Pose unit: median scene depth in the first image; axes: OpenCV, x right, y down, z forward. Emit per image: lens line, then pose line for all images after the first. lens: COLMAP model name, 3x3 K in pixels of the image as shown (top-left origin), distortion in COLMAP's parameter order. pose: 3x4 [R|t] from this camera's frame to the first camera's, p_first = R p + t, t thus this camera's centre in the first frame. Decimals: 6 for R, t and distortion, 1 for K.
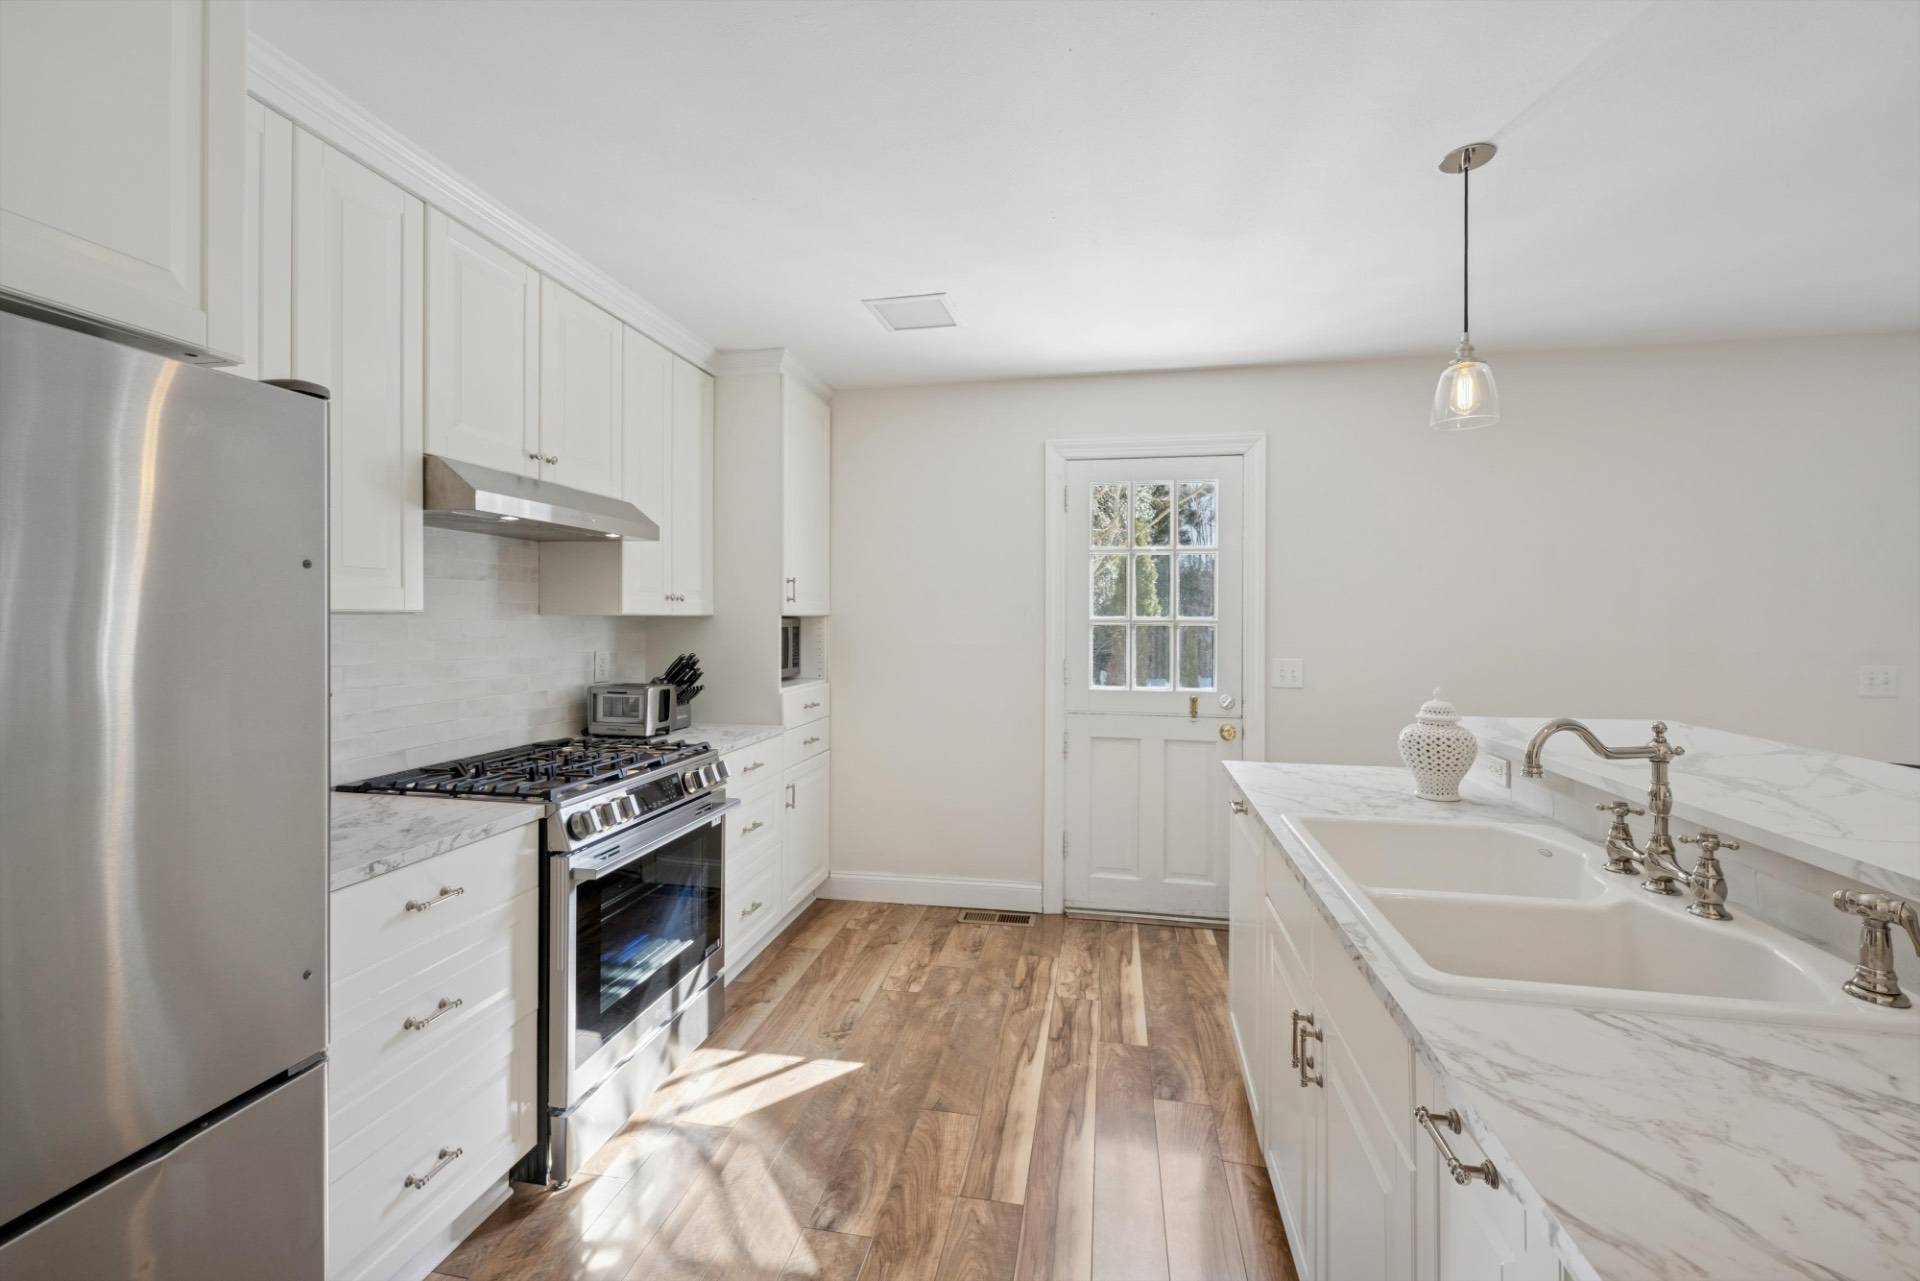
lens RADIAL K [[769.6, 0, 960.5], [0, 769.6, 620.4], [0, 0, 1]] dist [0.008246, -0.000314]
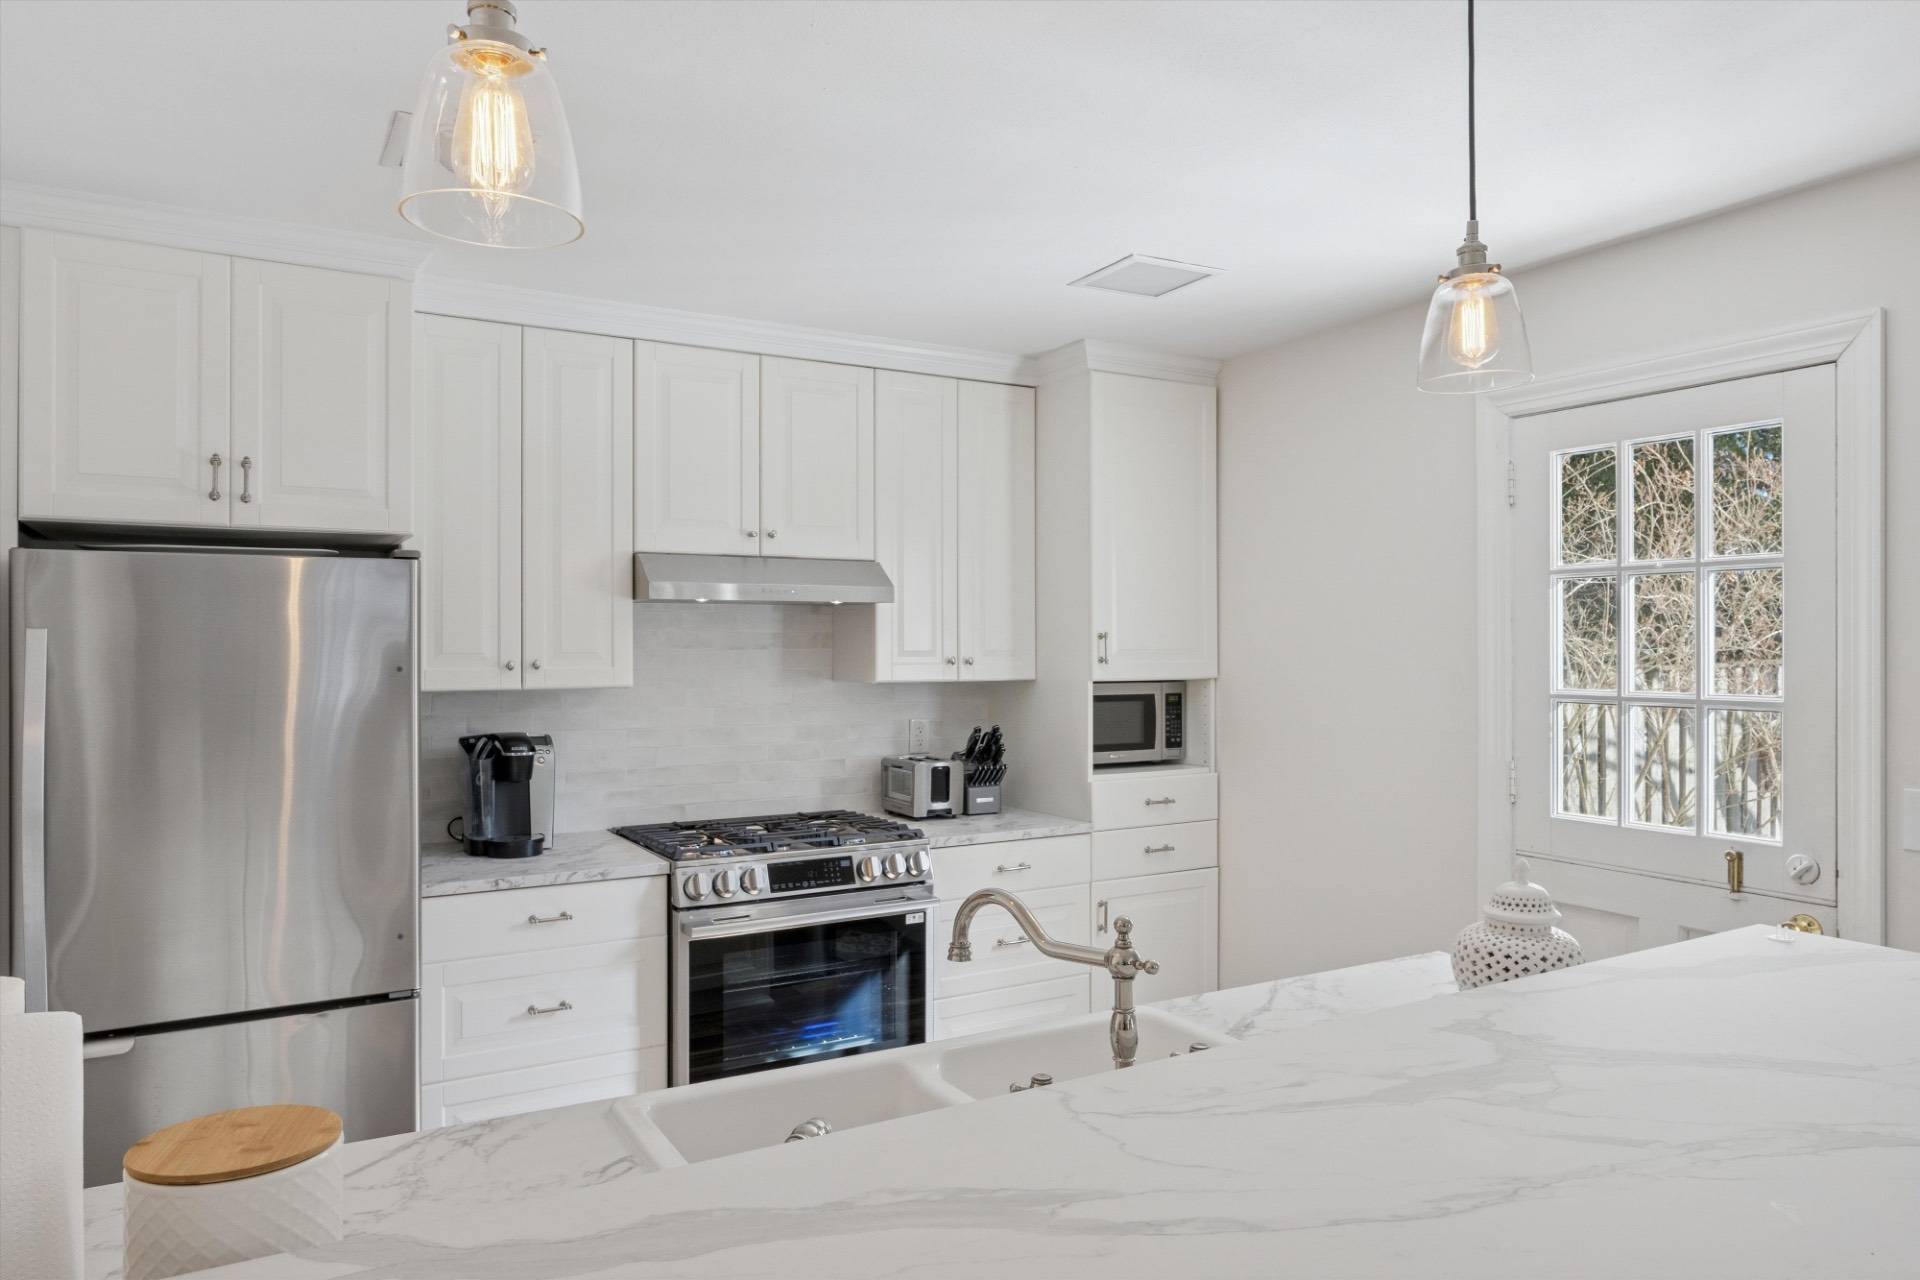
lens RADIAL K [[1240.1, 0, 960.0], [0, 1240.1, 640.0], [0, 0, 1]] dist [-0.001456, -0.000561]
pose [[0.658152, -0.009374, -0.752826, 0.743143], [0.003329, 0.999949, -0.009541, -0.043773], [0.752877, 0.003773, 0.658150, 0.092526]]
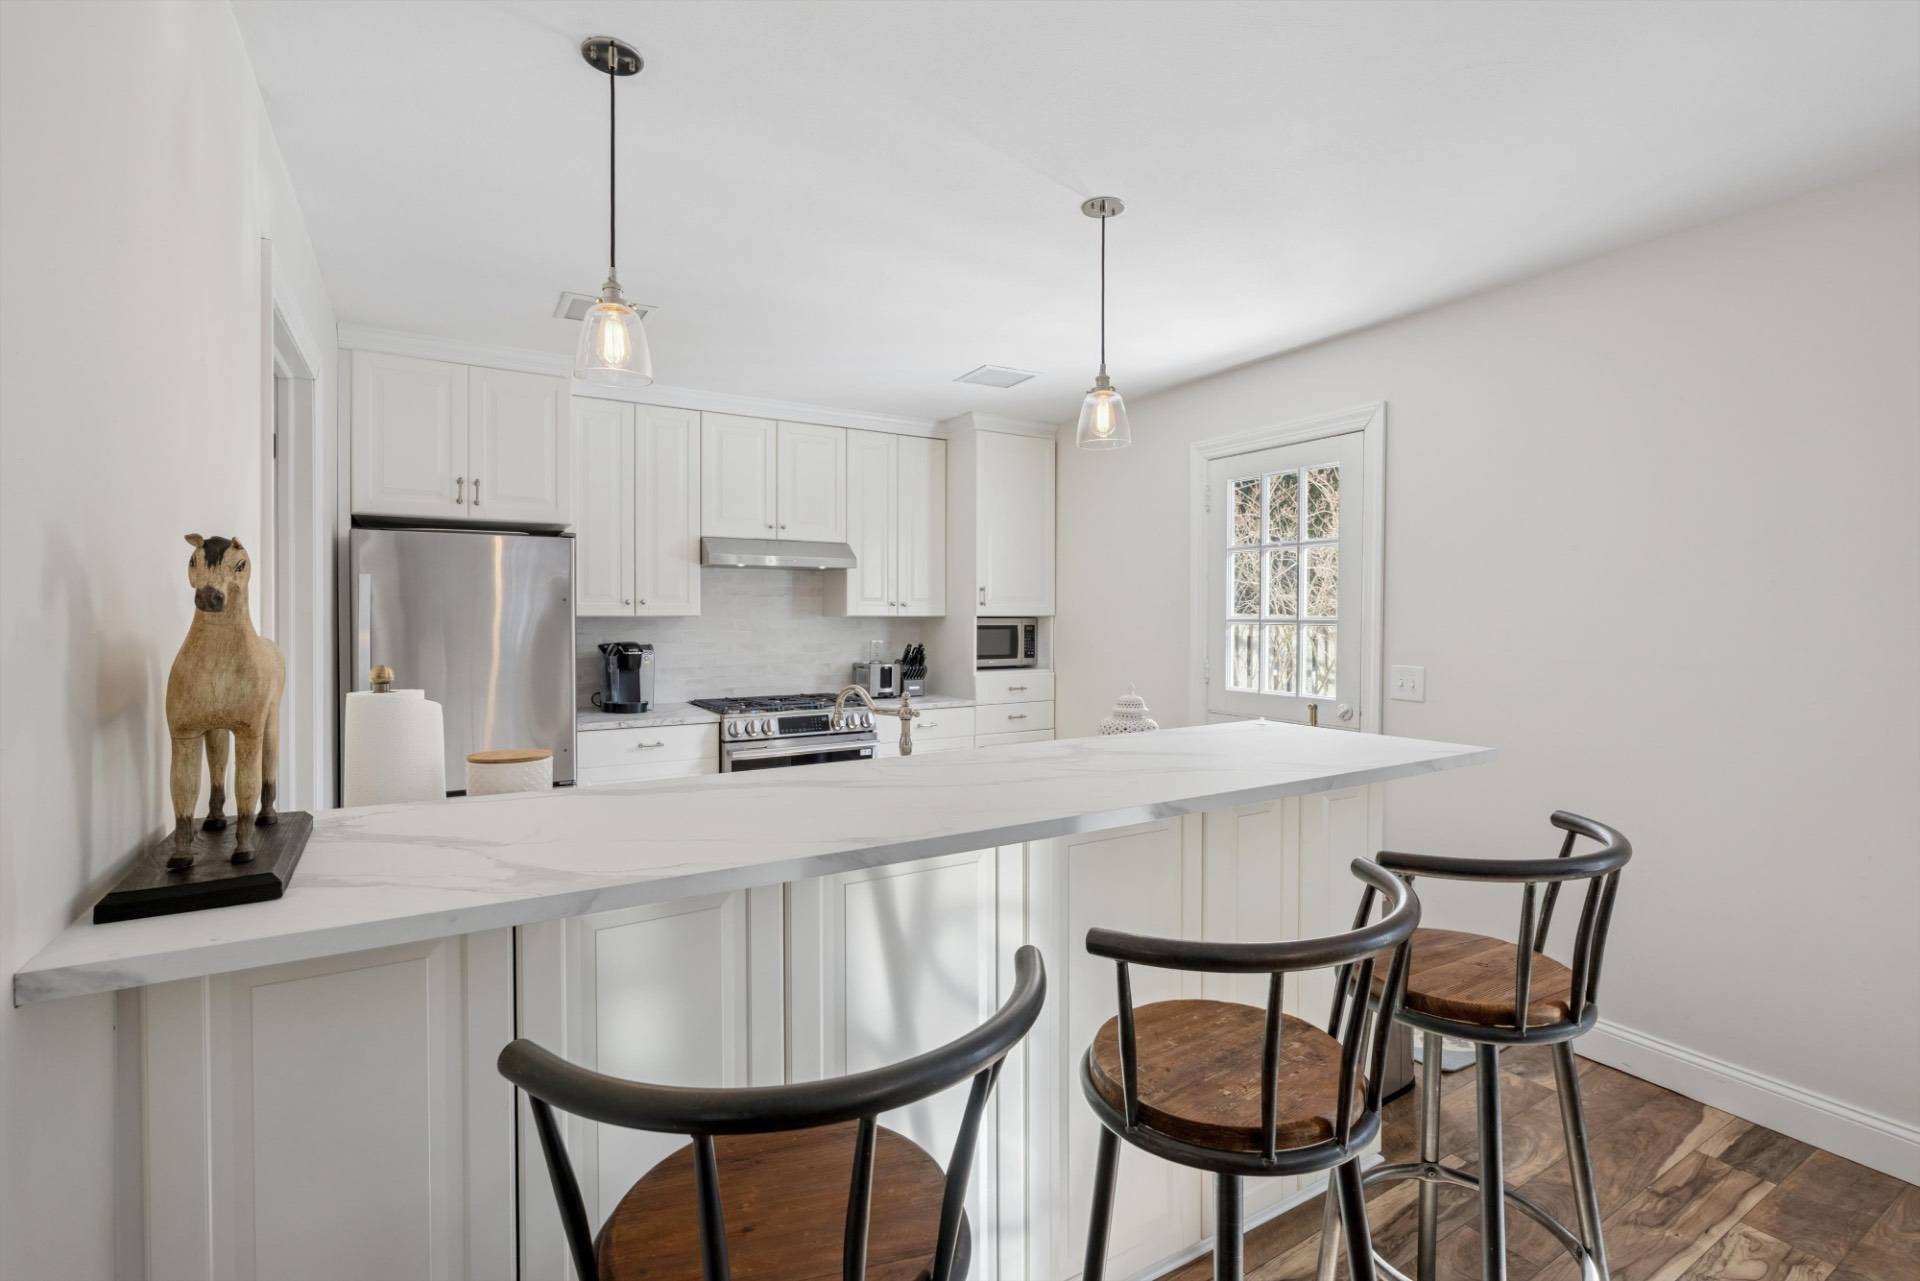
lens RADIAL K [[863.7, 0, 951.7], [0, 863.7, 623.7], [0, 0, 1]] dist [0.000437, 0.000046]
pose [[0.662683, 0.004386, -0.748887, 0.996655], [-0.000240, 0.999984, 0.005644, -0.002110], [0.748900, -0.003560, 0.662674, 0.002056]]
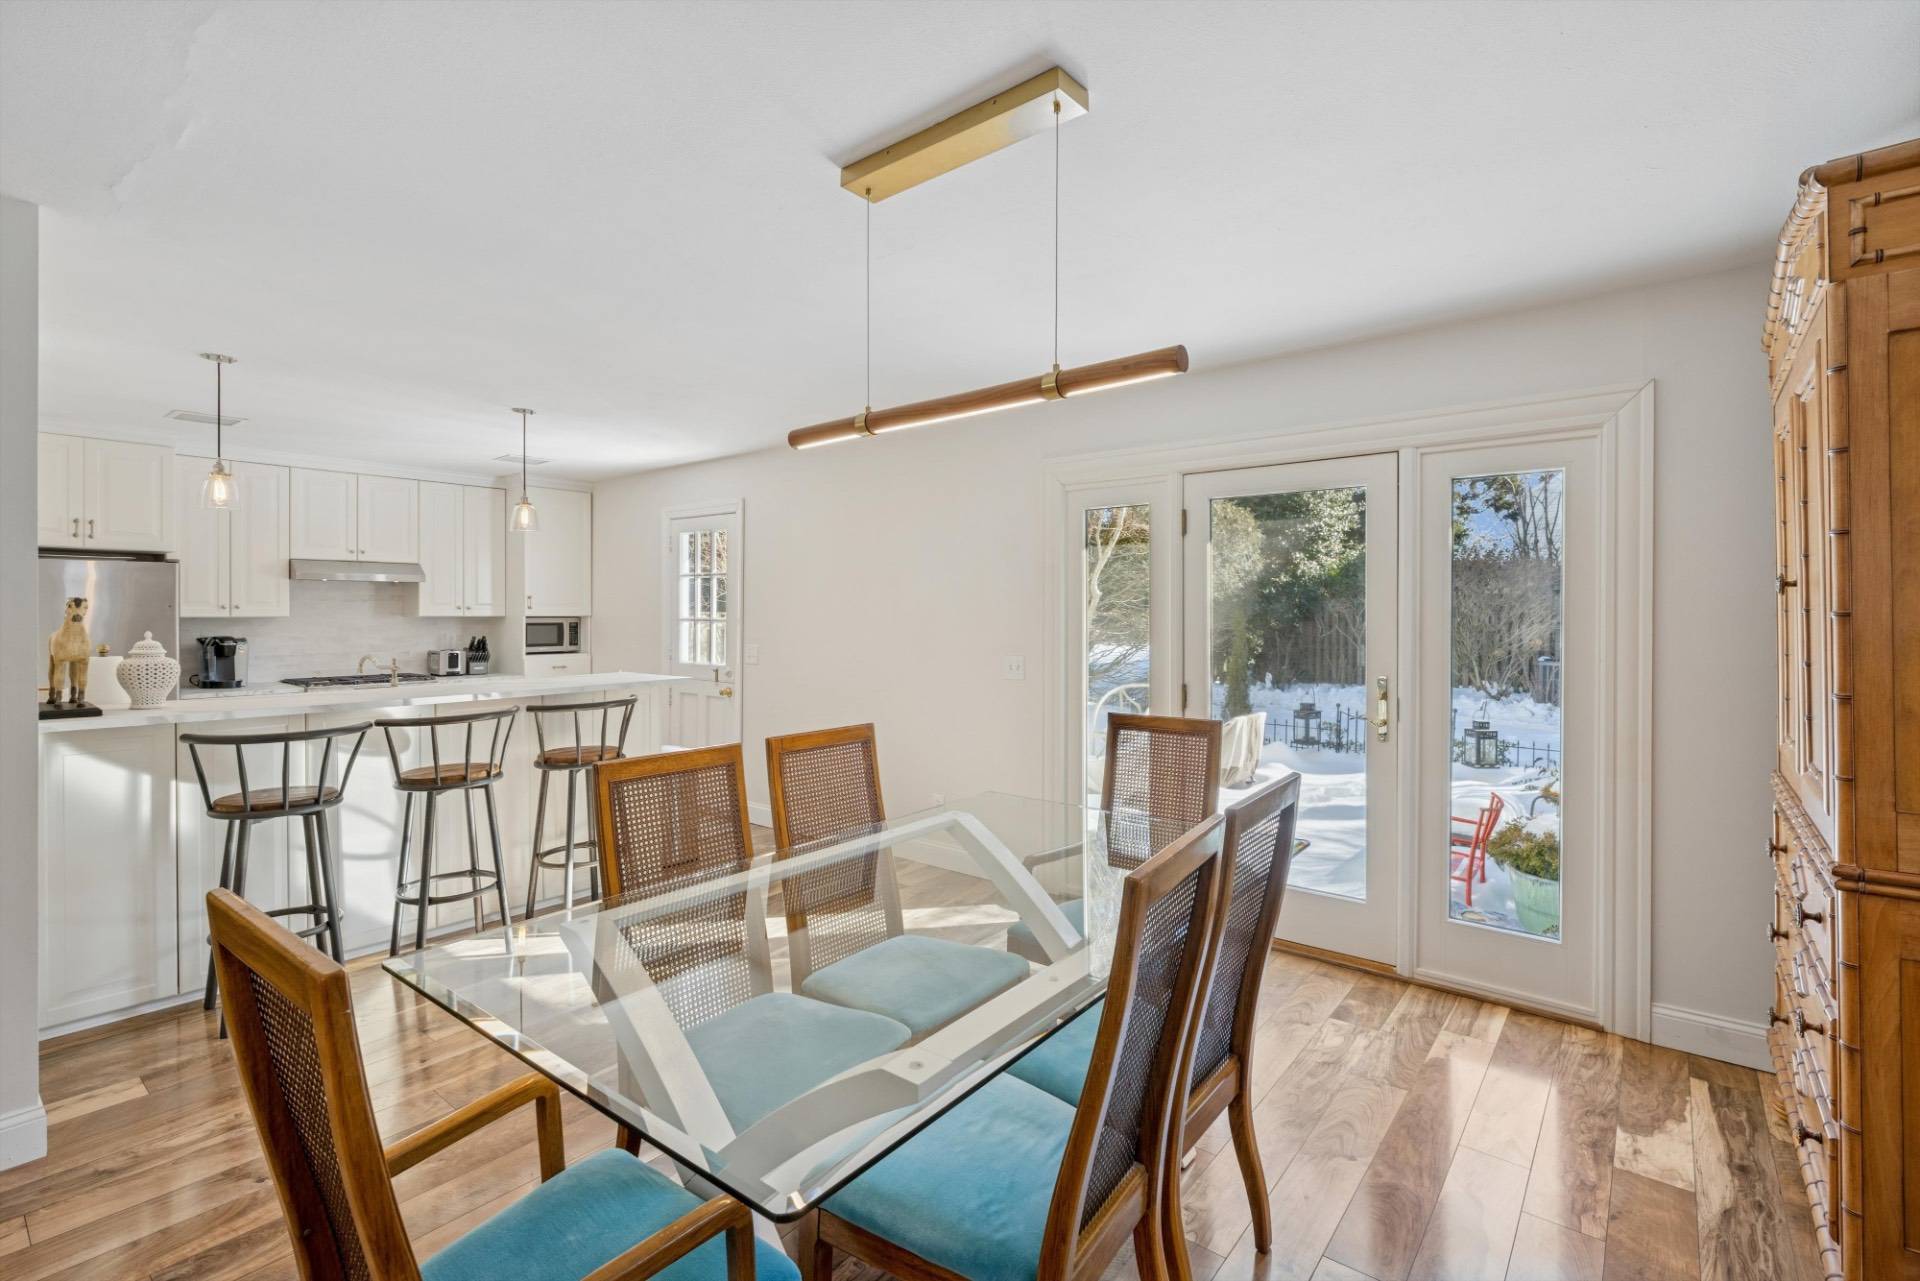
lens RADIAL K [[867.1, 0, 962.7], [0, 867.1, 615.8], [0, 0, 1]] dist [-0.001232, 0.000033]
pose [[0.880261, 0.001414, -0.474488, 2.010240], [-0.000497, 0.999998, 0.002058, -0.014988], [0.474490, -0.001575, 0.880259, -0.399616]]
